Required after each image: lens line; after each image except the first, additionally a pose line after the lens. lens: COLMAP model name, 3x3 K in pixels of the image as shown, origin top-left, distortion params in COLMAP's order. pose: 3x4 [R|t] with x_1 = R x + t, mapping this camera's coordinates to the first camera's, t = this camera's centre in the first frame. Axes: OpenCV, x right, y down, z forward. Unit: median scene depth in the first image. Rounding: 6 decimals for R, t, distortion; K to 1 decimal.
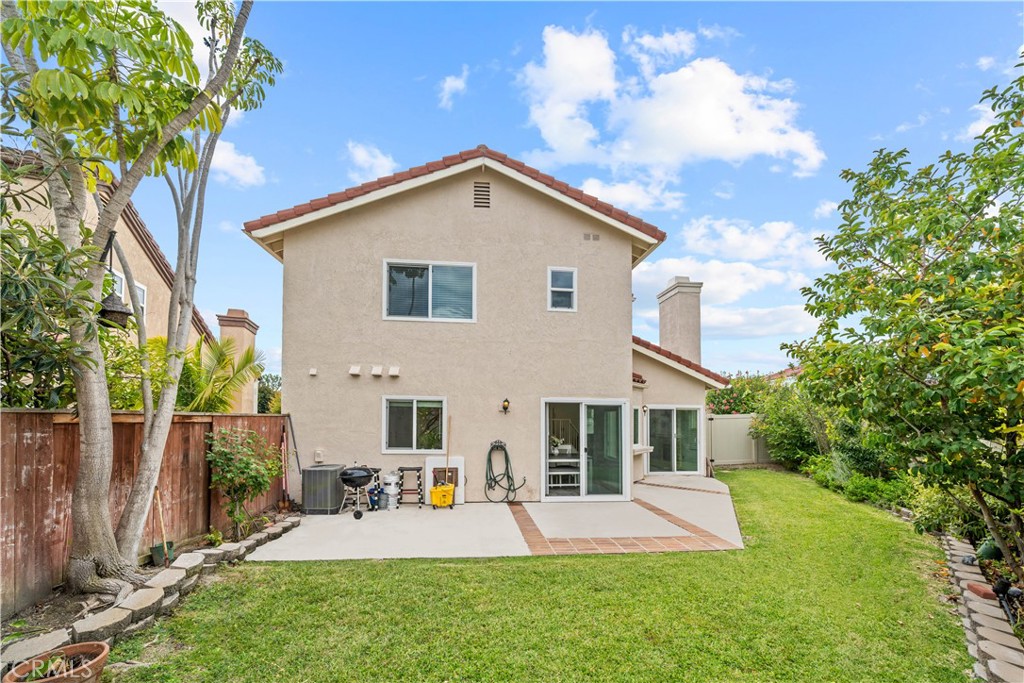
lens RADIAL K [[402.3, 0, 497.0], [0, 402.3, 402.4], [0, 0, 1]] dist [-0.001753, -0.000404]
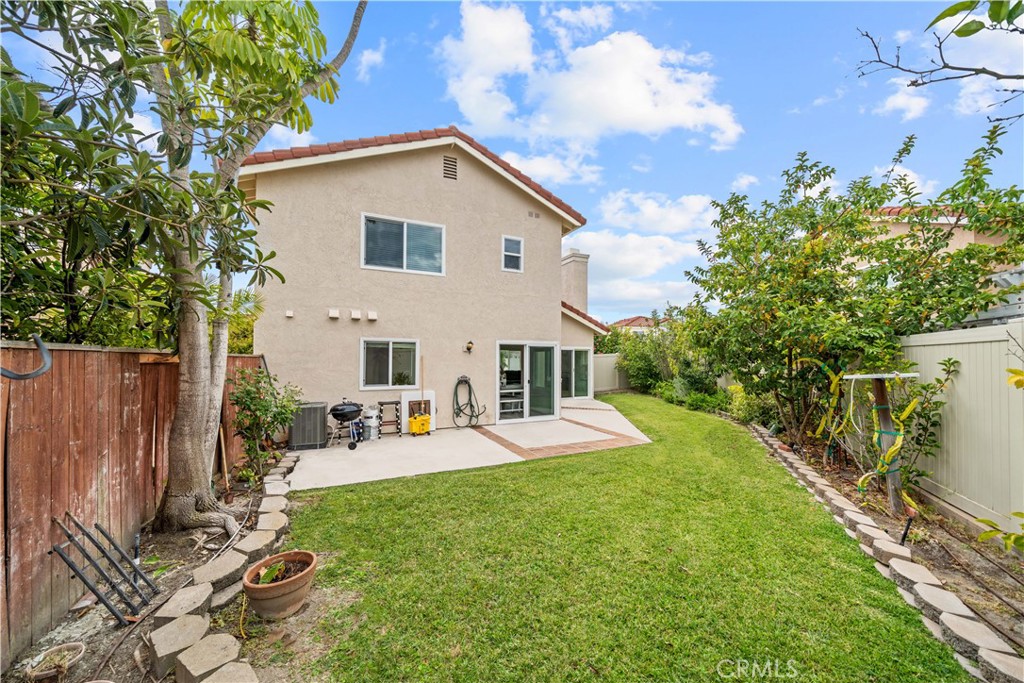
lens RADIAL K [[356.1, 0, 509.6], [0, 356.1, 348.7], [0, 0, 1]] dist [-0.002508, -0.000079]
pose [[0.943512, 0.000138, 0.331337, -0.222337], [-0.003987, 0.999932, 0.010935, 0.001485], [-0.331314, -0.011638, 0.943449, -0.047932]]
